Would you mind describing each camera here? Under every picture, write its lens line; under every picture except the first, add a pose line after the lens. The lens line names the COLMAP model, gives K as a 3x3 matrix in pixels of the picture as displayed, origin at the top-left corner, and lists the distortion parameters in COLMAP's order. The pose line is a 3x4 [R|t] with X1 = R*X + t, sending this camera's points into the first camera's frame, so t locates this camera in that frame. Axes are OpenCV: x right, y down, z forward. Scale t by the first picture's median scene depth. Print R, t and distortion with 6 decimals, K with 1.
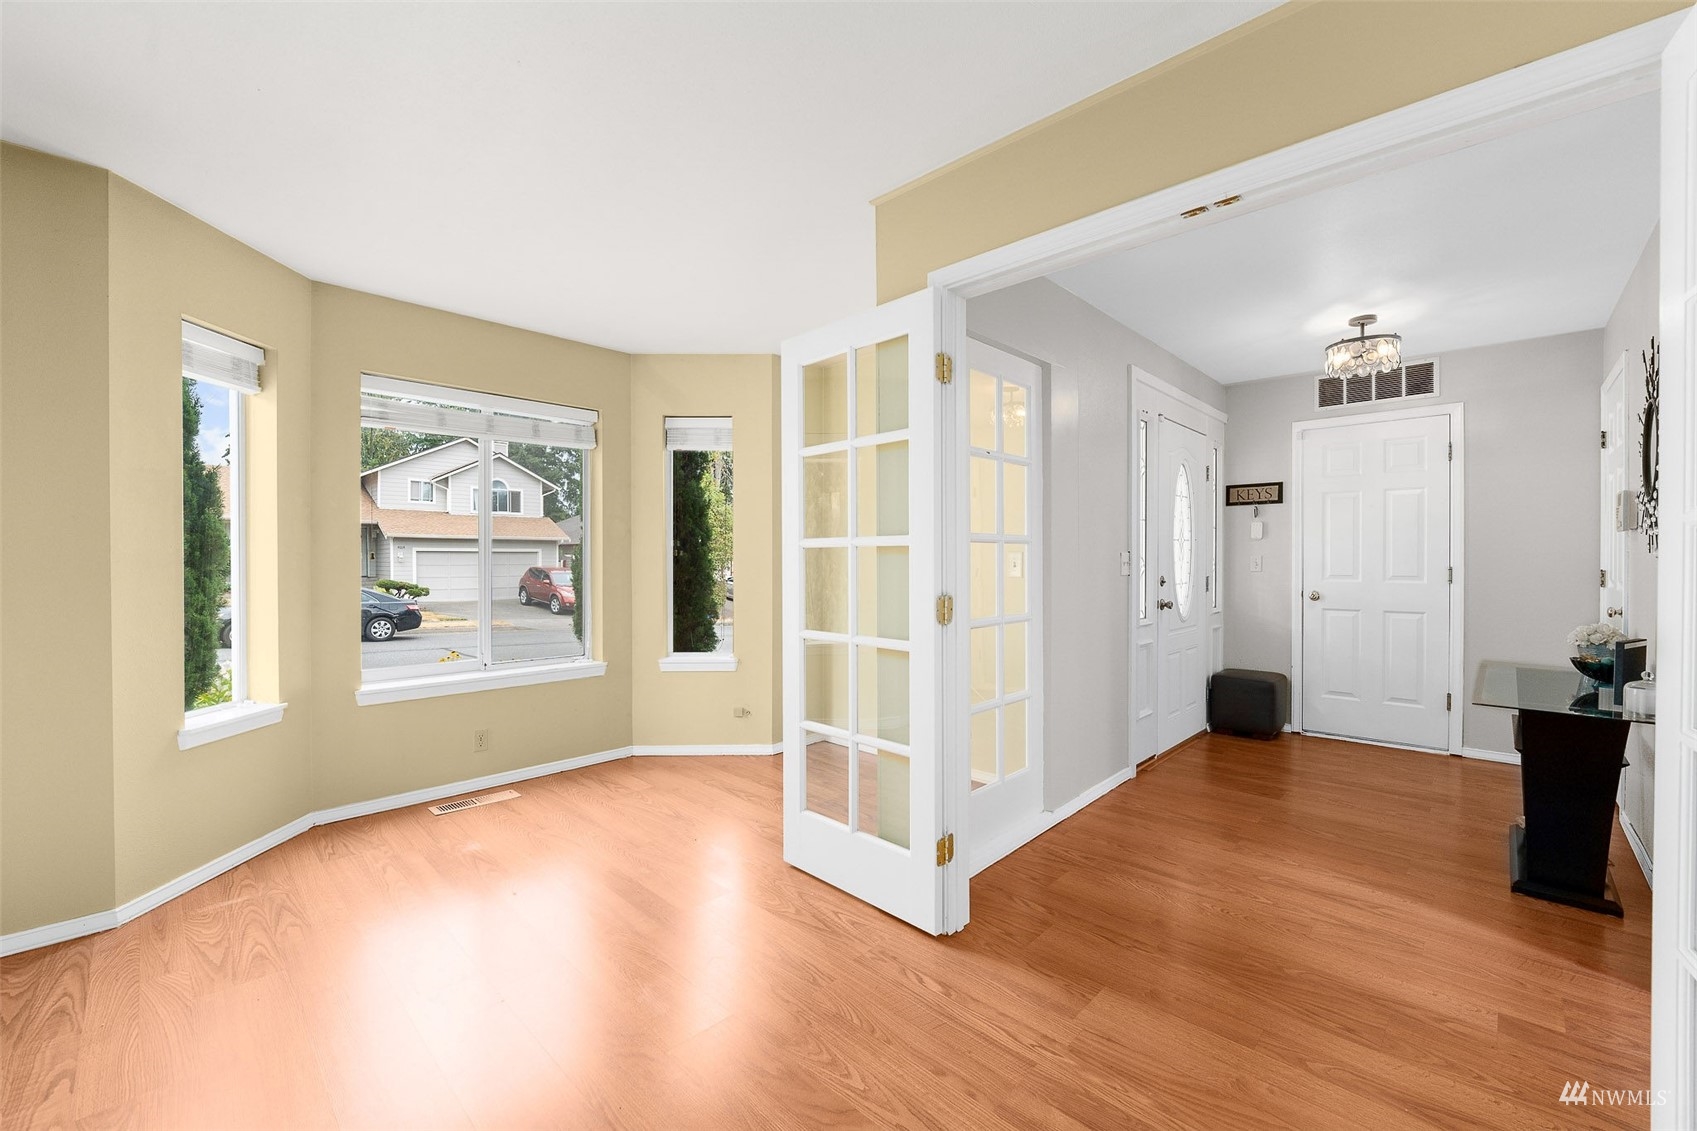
lens RADIAL K [[688.1, 0, 848.5], [0, 688.1, 565.5], [0, 0, 1]] dist [-0.042616, -0.000001]
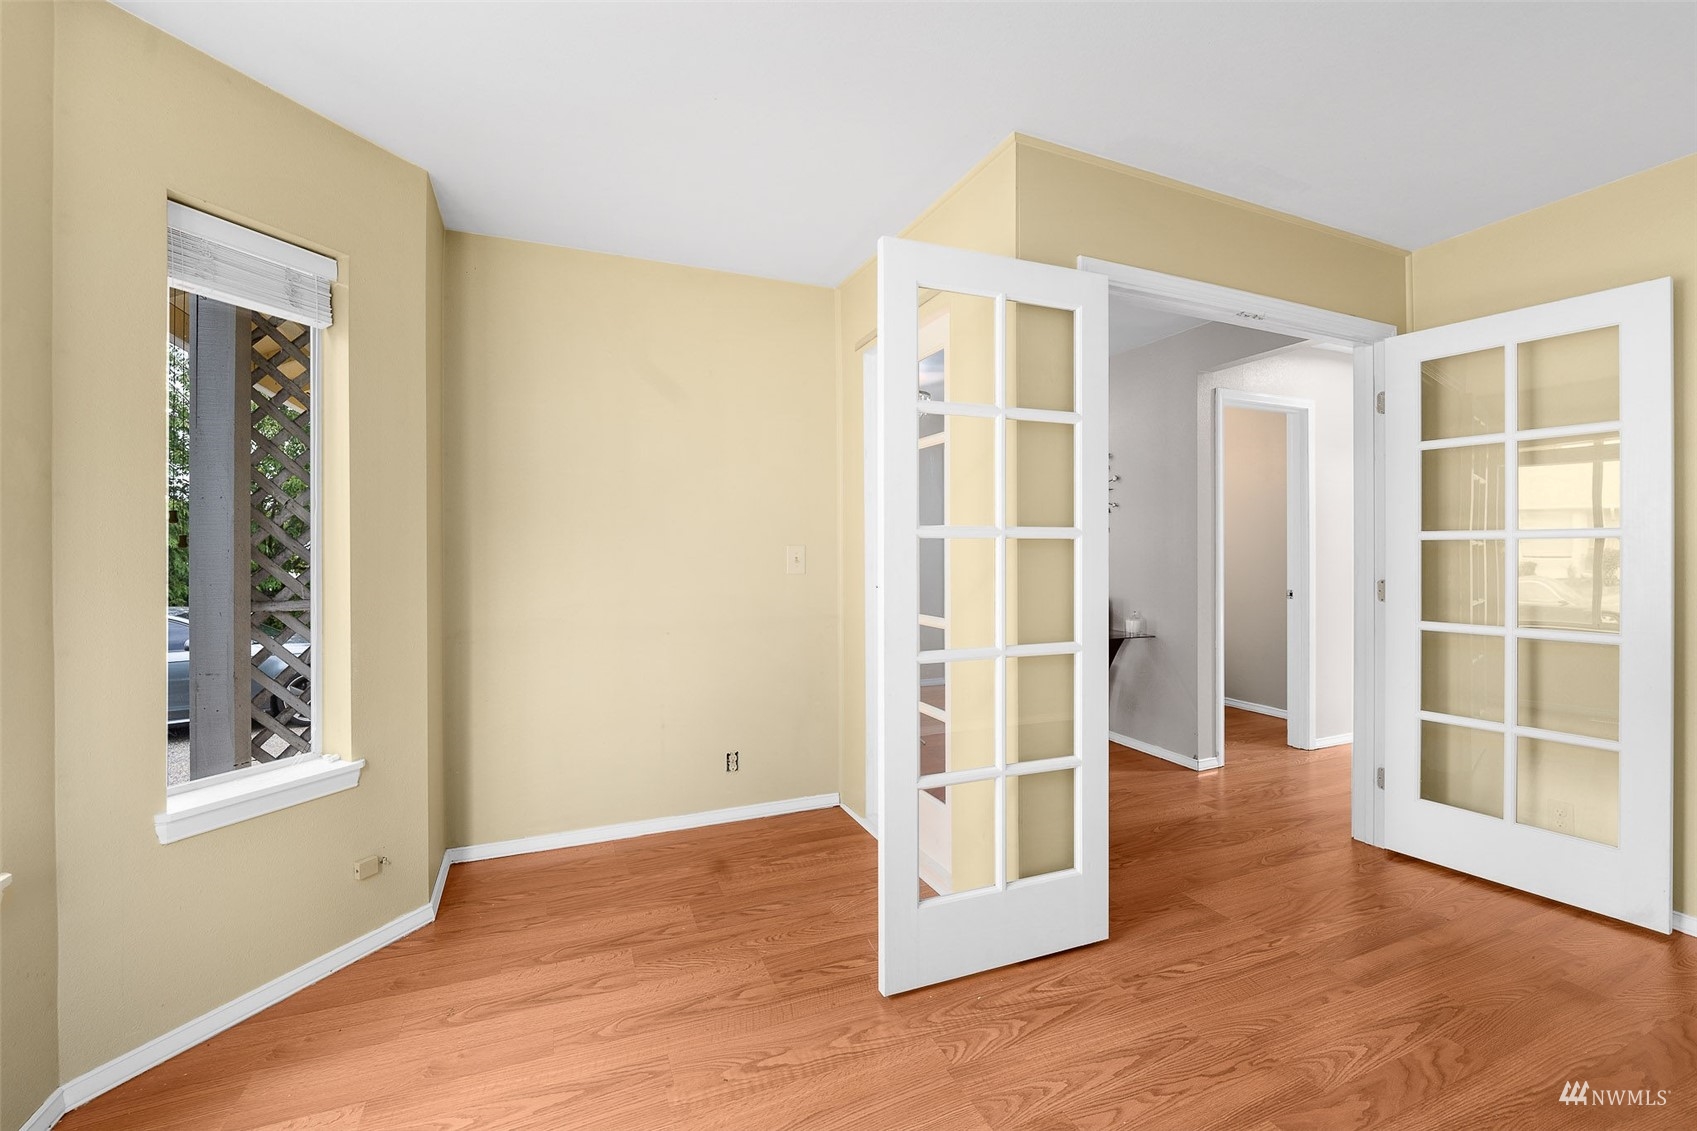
lens RADIAL K [[695.1, 0, 847.0], [0, 695.1, 553.3], [0, 0, 1]] dist [-0.017577, 0.000053]
pose [[0.387582, 0.001248, 0.921835, -0.868250], [0.012286, 0.999903, -0.006519, -0.005182], [-0.921754, 0.013853, 0.387529, 0.889971]]
